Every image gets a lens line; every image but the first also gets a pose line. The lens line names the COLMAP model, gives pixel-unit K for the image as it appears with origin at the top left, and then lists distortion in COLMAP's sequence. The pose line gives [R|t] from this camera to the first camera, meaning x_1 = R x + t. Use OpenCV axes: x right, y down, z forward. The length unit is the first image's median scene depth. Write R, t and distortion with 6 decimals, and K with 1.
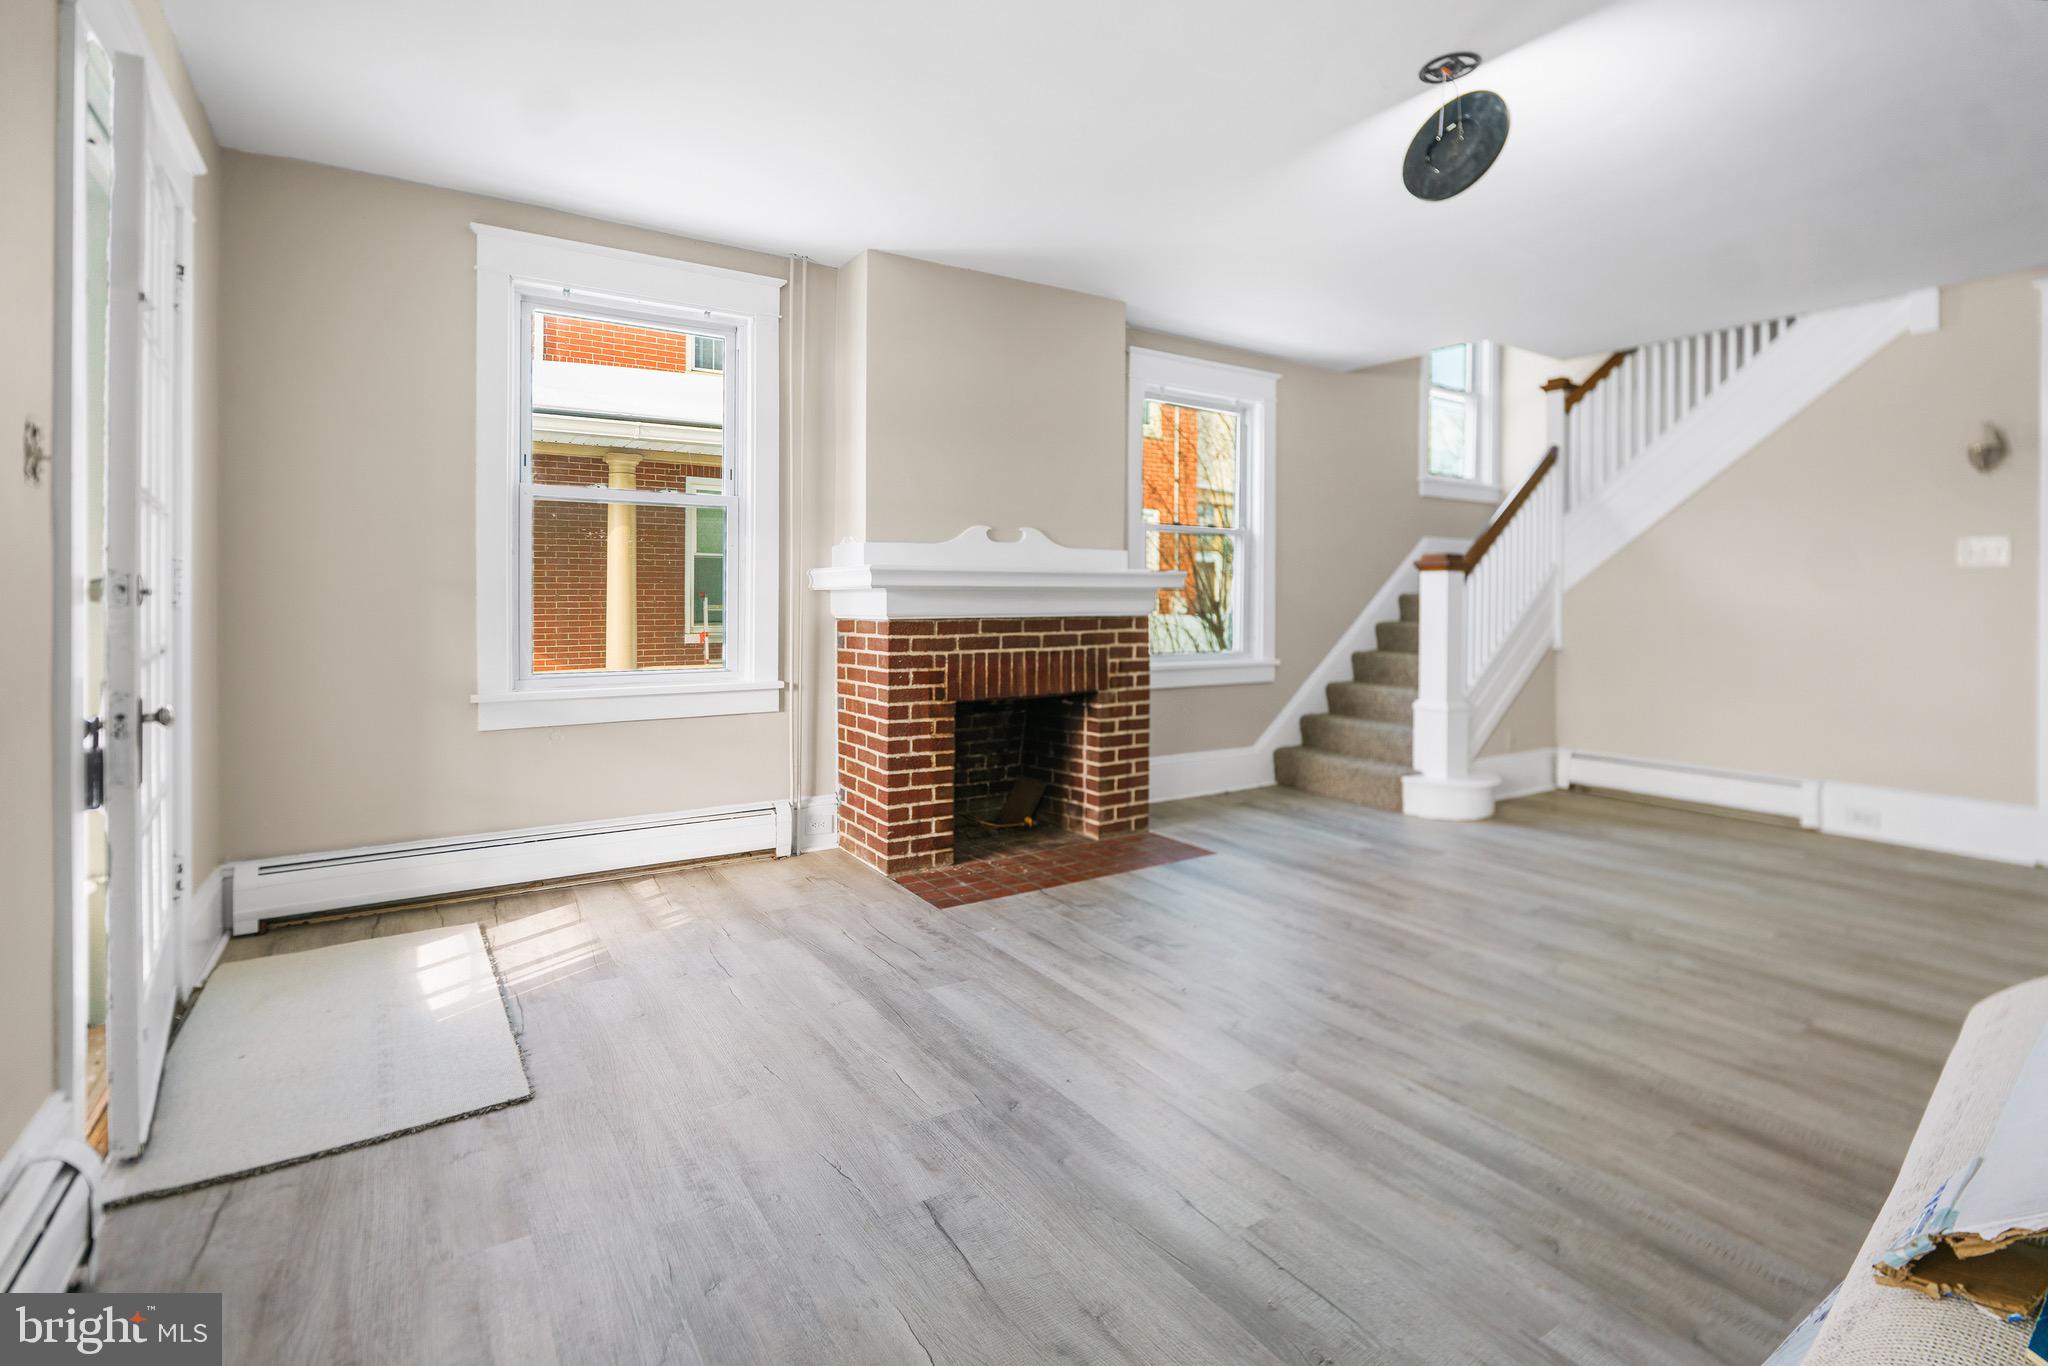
lens RADIAL K [[959.8, 0, 1012.4], [0, 959.8, 608.2], [0, 0, 1]] dist [-0.009459, 0.000202]
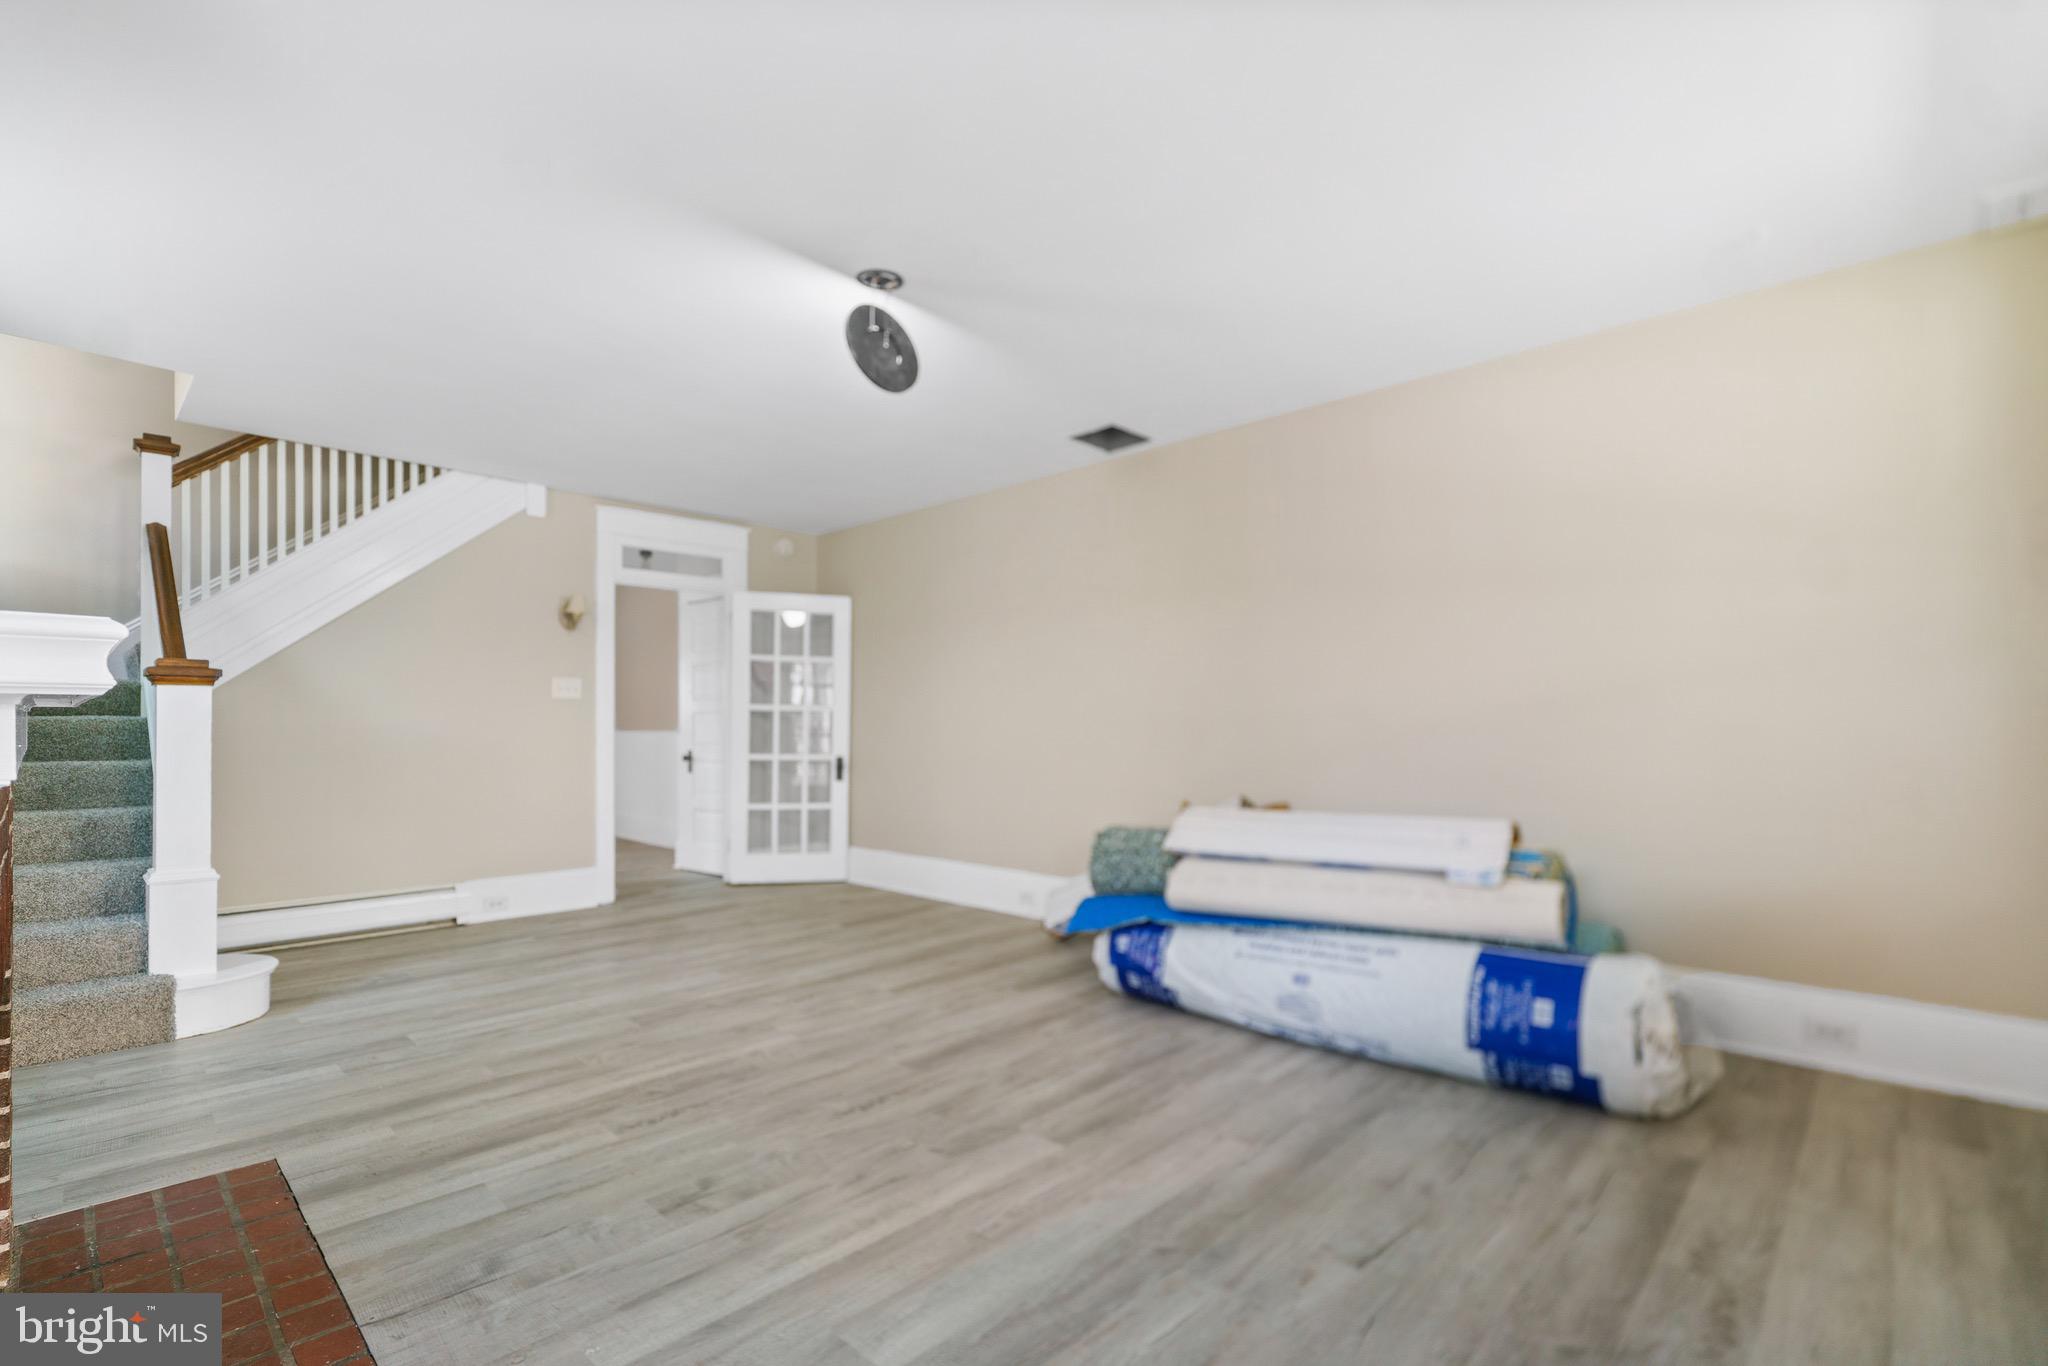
lens RADIAL K [[959.8, 0, 995.4], [0, 959.8, 715.3], [0, 0, 1]] dist [-0.009459, 0.000202]
pose [[-0.242351, 0.008965, 0.970147, -0.739059], [0.006837, 0.999948, -0.007532, -0.010464], [-0.970165, 0.004807, -0.242400, 1.152677]]
